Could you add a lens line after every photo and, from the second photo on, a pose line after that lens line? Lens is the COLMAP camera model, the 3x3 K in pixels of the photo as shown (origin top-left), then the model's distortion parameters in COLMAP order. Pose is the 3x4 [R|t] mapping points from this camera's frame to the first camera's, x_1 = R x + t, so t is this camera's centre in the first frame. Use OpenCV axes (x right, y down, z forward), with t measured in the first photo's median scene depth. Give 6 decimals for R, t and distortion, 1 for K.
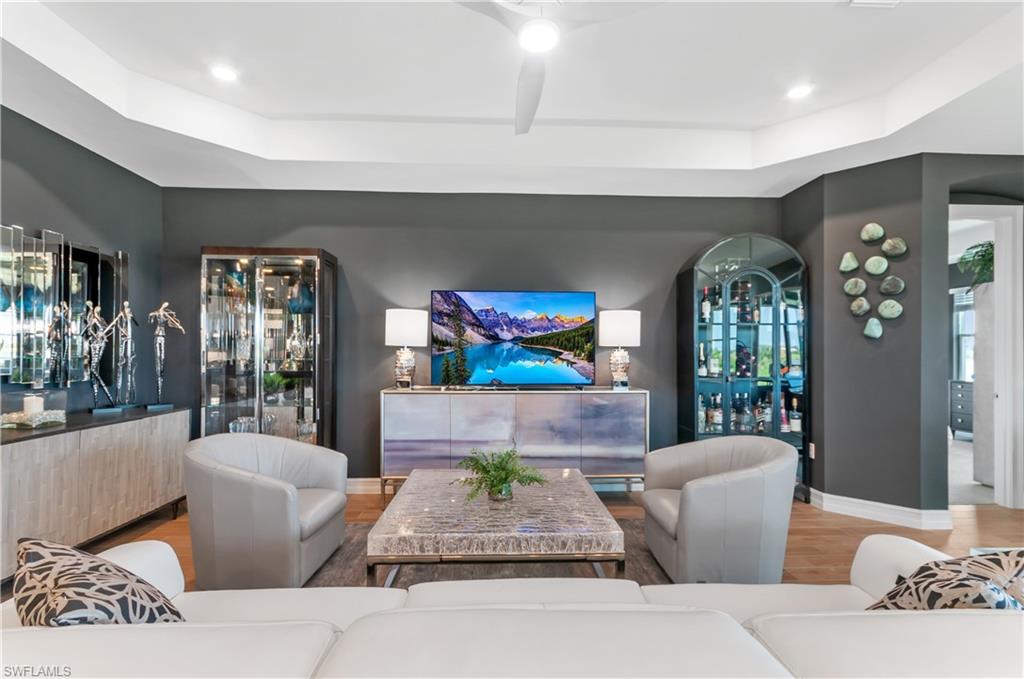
lens RADIAL K [[448.1, 0, 510.5], [0, 448.1, 352.4], [0, 0, 1]] dist [0.001344, 0.000174]
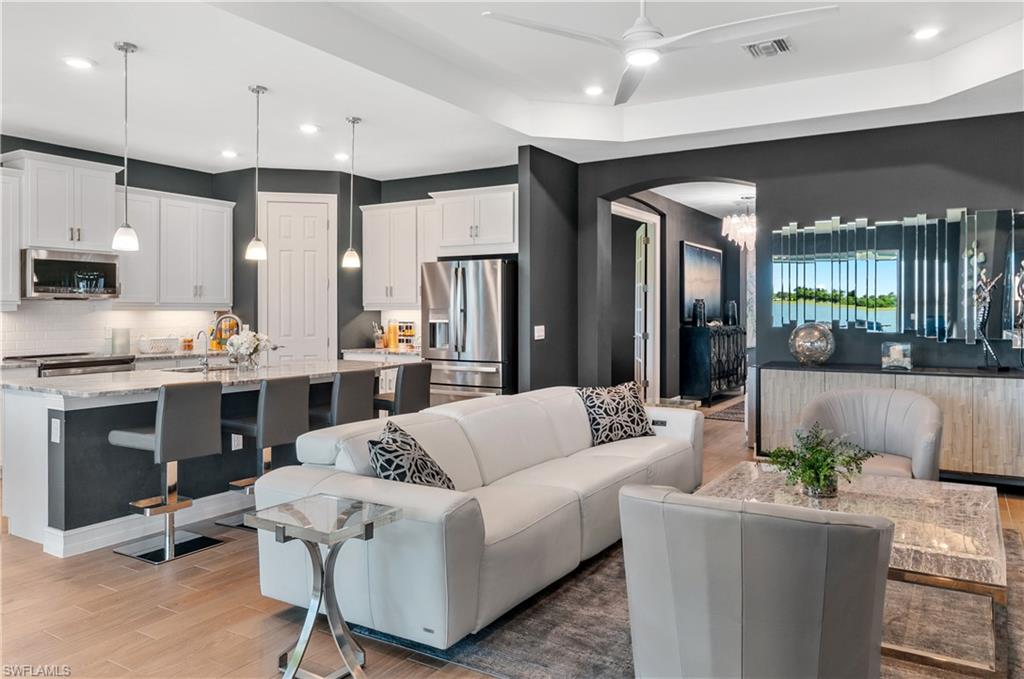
lens RADIAL K [[762.9, 0, 512.1], [0, 762.9, 315.6], [0, 0, 1]] dist [-0.005571, -0.003332]
pose [[-0.540766, -0.000729, -0.841173, 0.804901], [-0.006946, 0.999969, 0.003598, 0.006386], [0.841144, 0.007789, -0.540755, 0.714472]]
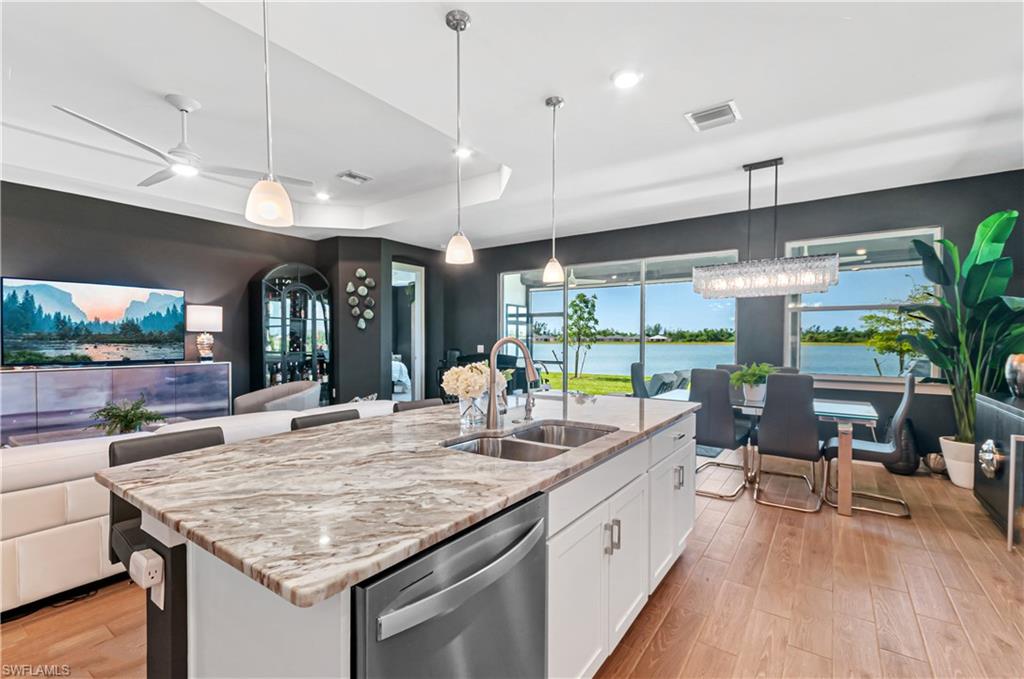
lens RADIAL K [[454.8, 0, 516.4], [0, 454.8, 344.6], [0, 0, 1]] dist [0.000363, 0.000049]
pose [[0.605055, -0.009322, 0.796129, -0.314308], [0.000980, 0.999939, 0.010963, 0.013483], [-0.796183, -0.005853, 0.605028, -0.653030]]
